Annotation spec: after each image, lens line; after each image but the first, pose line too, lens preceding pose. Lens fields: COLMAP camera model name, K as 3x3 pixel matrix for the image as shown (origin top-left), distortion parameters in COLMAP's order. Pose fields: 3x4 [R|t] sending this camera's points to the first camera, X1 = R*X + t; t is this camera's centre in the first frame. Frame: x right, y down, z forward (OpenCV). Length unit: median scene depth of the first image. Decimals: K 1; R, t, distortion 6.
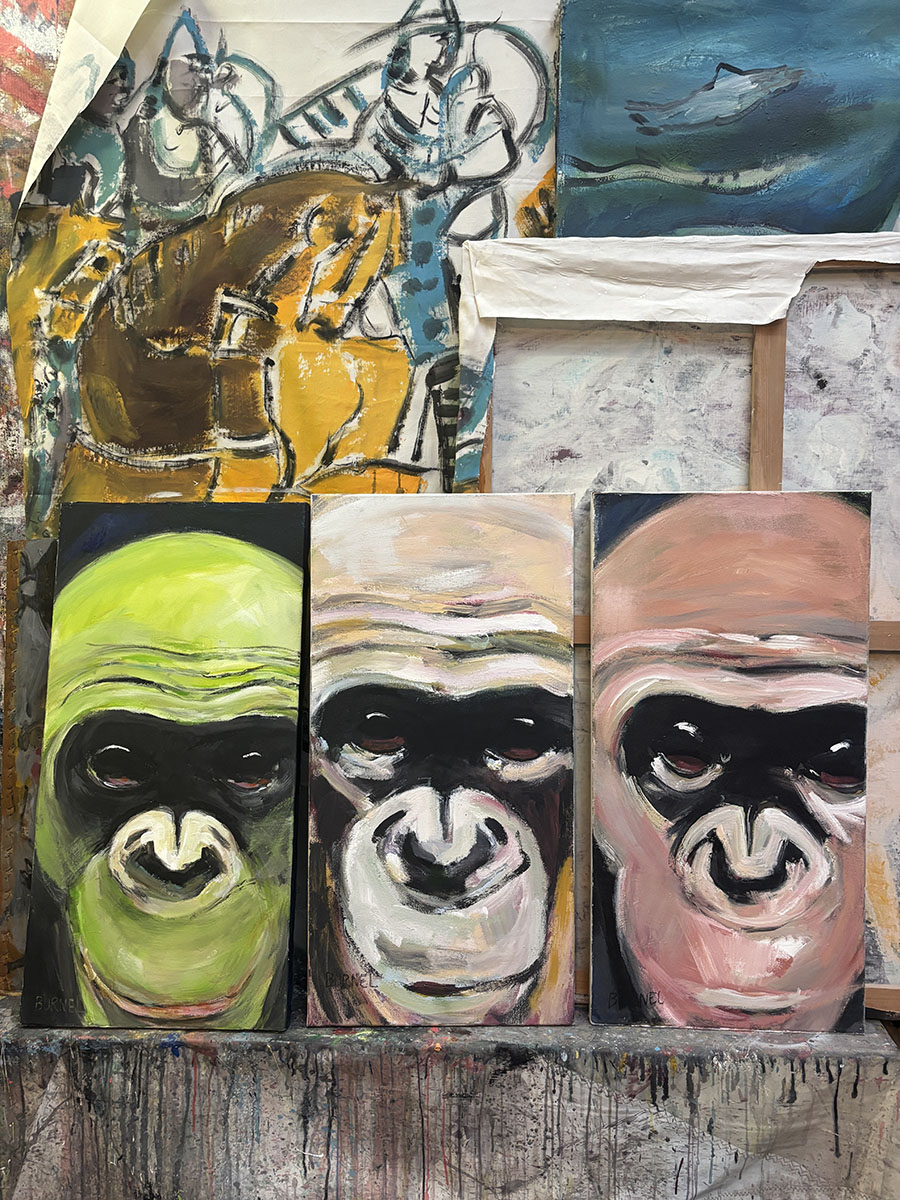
lens RADIAL K [[1046.2, 0, 450.0], [0, 1046.2, 600.0], [0, 0, 1]] dist [0.135026, -0.197584]
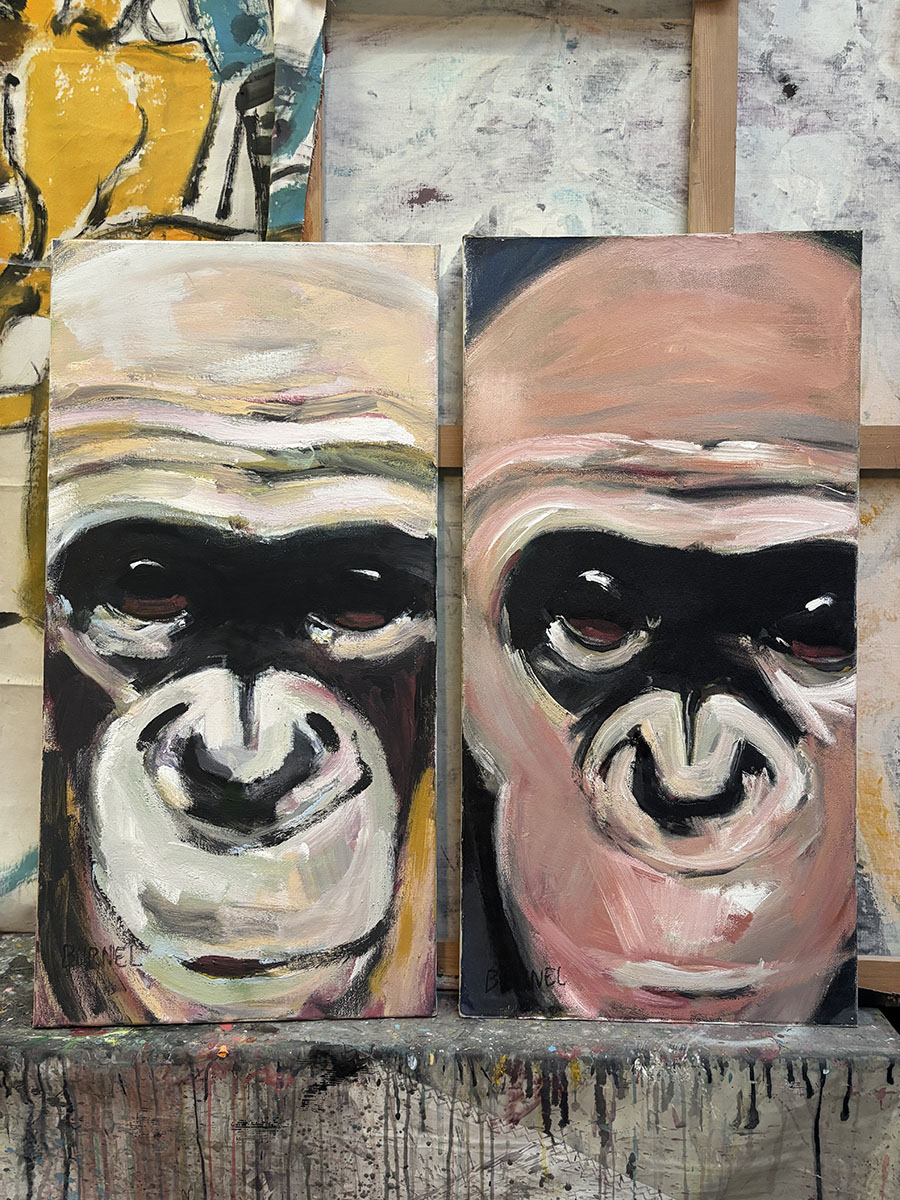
lens RADIAL K [[1046.2, 0, 450.0], [0, 1046.2, 600.0], [0, 0, 1]] dist [0.135026, -0.197584]
pose [[0.999710, 0.001634, 0.024045, 0.110084], [-0.000823, 0.999432, -0.033700, 0.156739], [-0.024086, 0.033671, 0.999143, 0.314259]]
